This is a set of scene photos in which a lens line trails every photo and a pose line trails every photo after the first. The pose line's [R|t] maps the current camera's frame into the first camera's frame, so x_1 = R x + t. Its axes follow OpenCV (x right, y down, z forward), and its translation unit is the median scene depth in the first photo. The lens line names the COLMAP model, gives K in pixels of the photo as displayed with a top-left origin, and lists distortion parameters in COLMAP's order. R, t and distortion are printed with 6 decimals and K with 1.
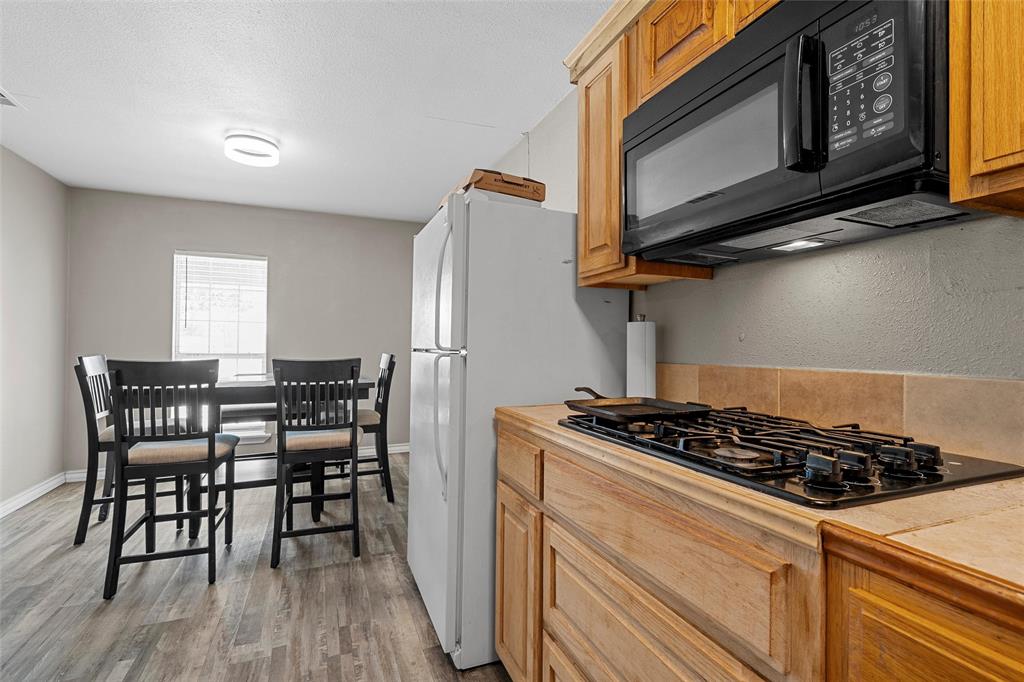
lens RADIAL K [[471.0, 0, 512.0], [0, 471.0, 341.0], [0, 0, 1]] dist [-0.002372, -0.000555]
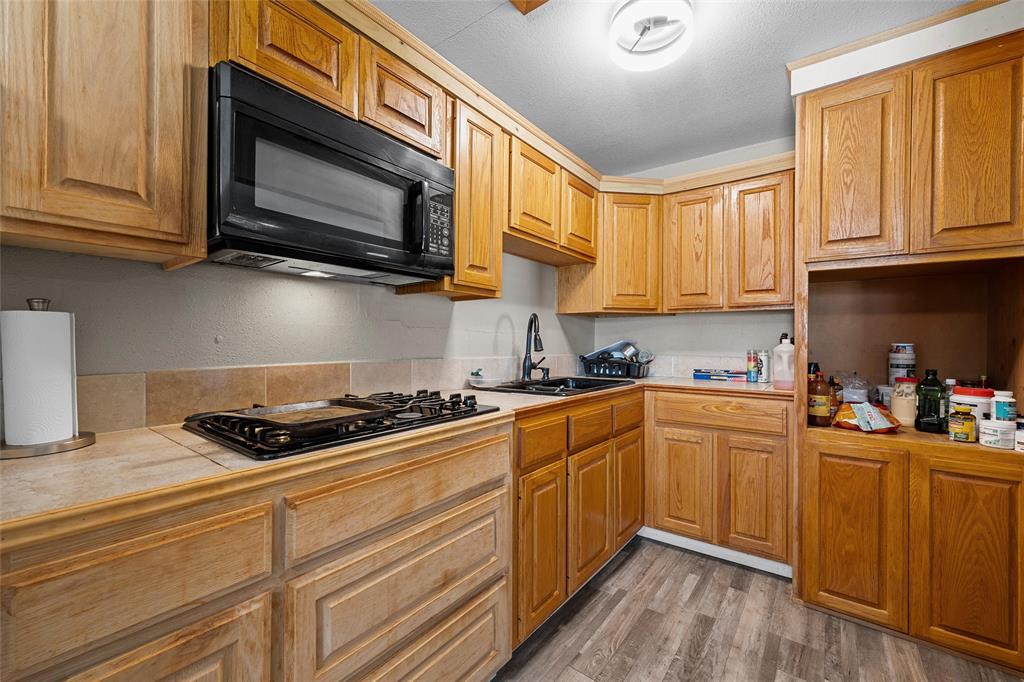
lens RADIAL K [[429.7, 0, 512.0], [0, 429.7, 341.0], [0, 0, 1]] dist [-0.001257, -0.000385]
pose [[-0.518019, -0.009390, 0.855318, -0.792230], [-0.014196, 0.999896, 0.002379, -0.019151], [-0.855251, -0.010910, -0.518098, 1.210617]]
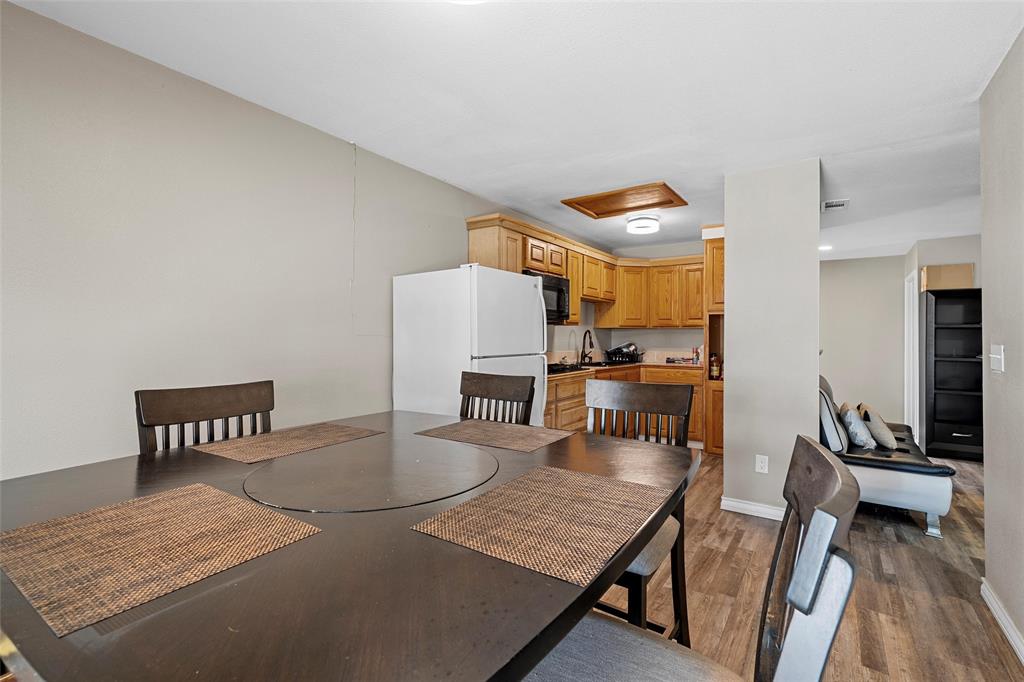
lens RADIAL K [[471.0, 0, 512.0], [0, 471.0, 341.0], [0, 0, 1]] dist [-0.002372, -0.000555]
pose [[-0.549136, -0.015709, 0.835585, -2.645967], [-0.012466, 0.999866, 0.010606, -0.080921], [-0.835640, -0.004592, -0.549258, 3.323664]]
